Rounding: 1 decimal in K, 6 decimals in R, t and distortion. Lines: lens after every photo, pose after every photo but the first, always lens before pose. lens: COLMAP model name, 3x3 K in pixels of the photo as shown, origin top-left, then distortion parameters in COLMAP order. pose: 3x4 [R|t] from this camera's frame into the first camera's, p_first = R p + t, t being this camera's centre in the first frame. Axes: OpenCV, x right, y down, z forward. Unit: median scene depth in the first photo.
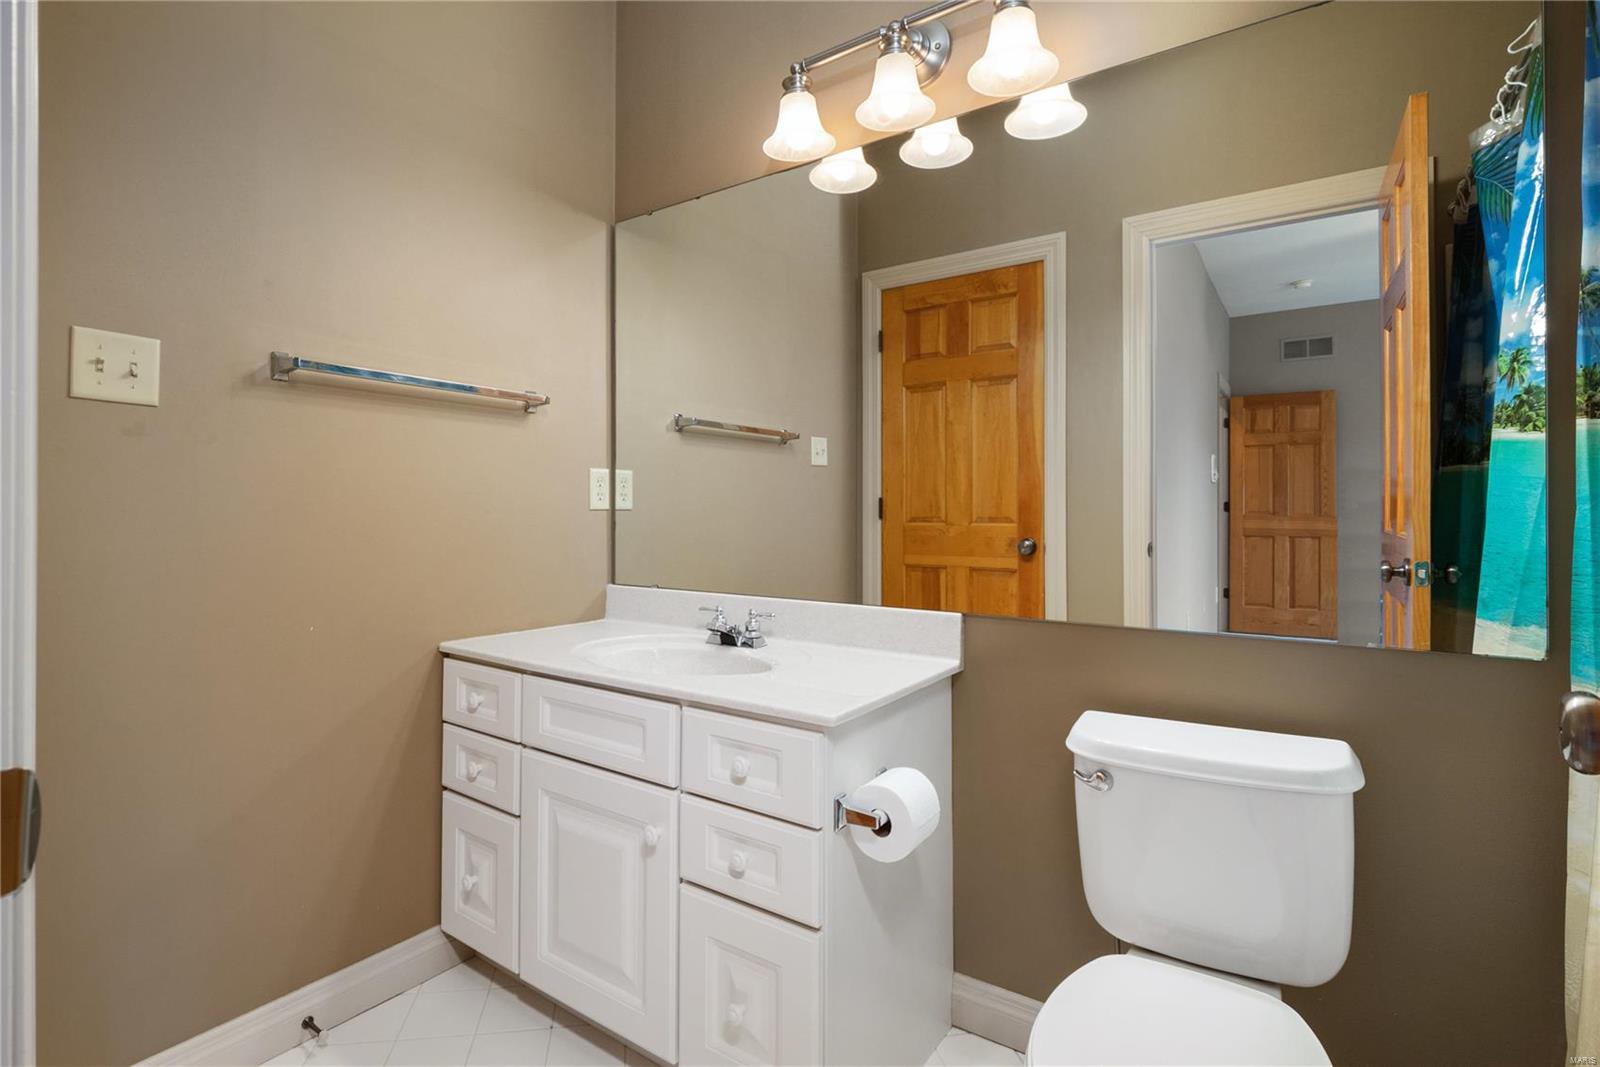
lens RADIAL K [[764.6, 0, 796.7], [0, 764.6, 521.9], [0, 0, 1]] dist [-0.008446, -0.000805]
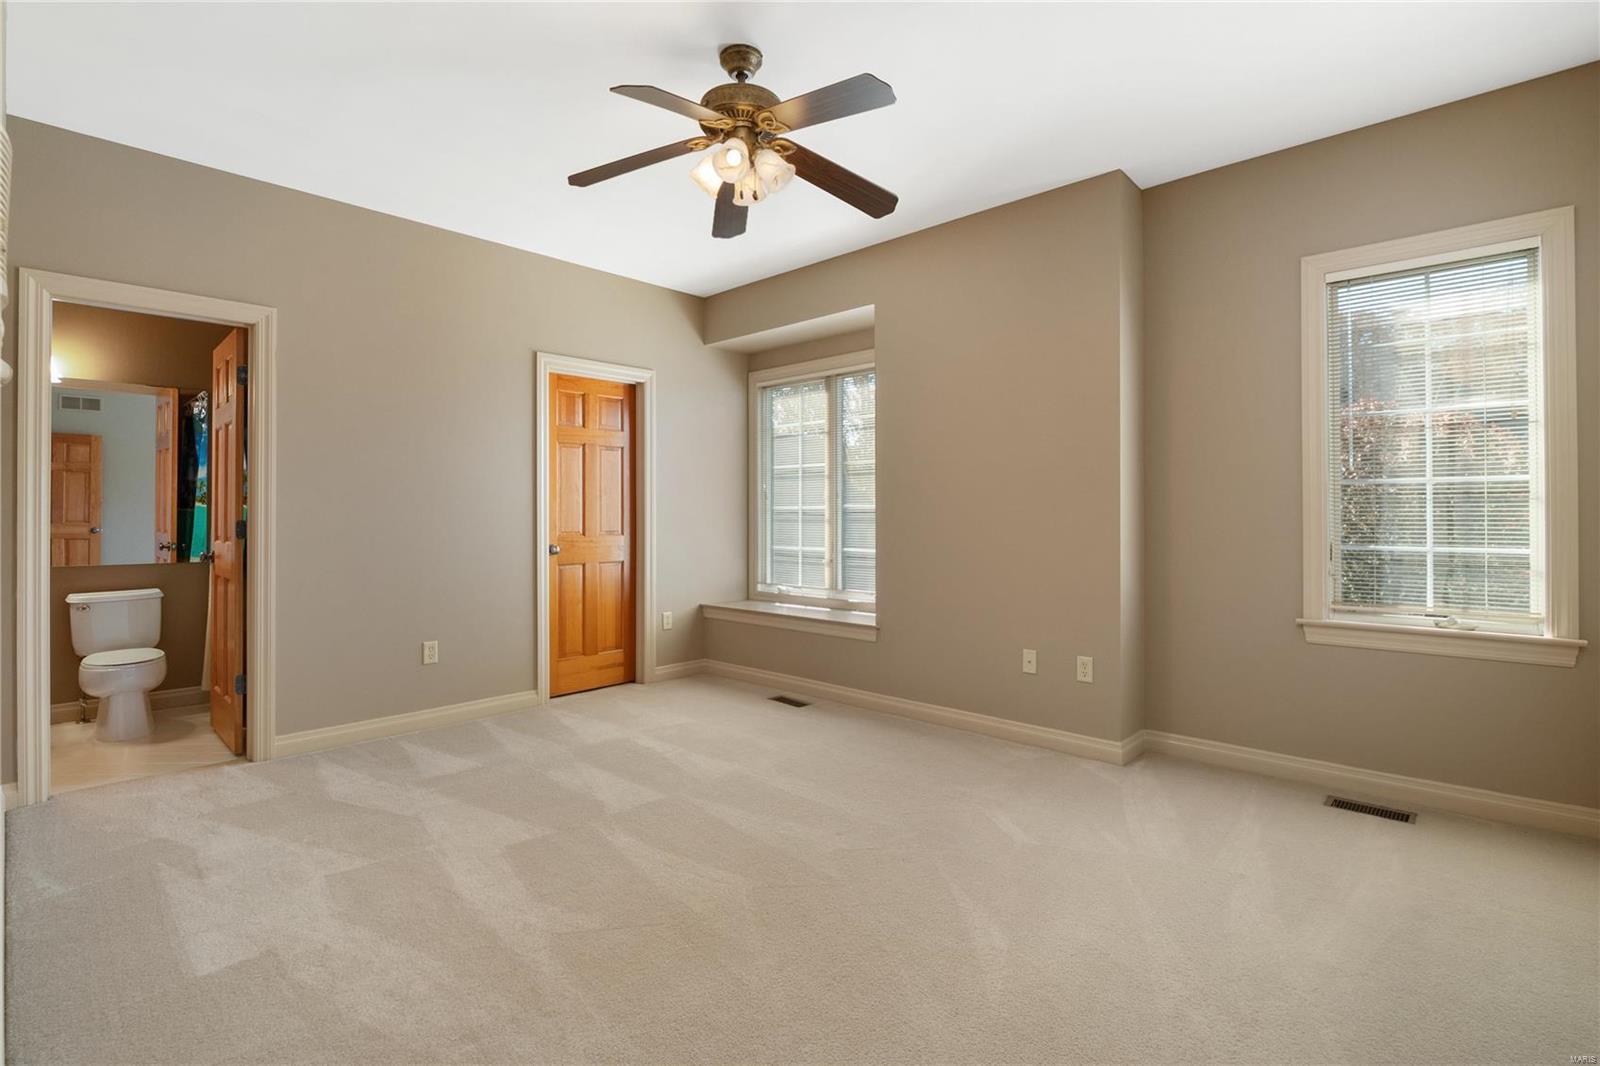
lens RADIAL K [[764.6, 0, 797.8], [0, 764.6, 524.4], [0, 0, 1]] dist [-0.008446, -0.000805]
pose [[0.172748, 0.003761, 0.984959, -0.473894], [0.000187, 0.999993, -0.003852, -0.001387], [-0.984966, 0.000850, 0.172746, -0.539102]]
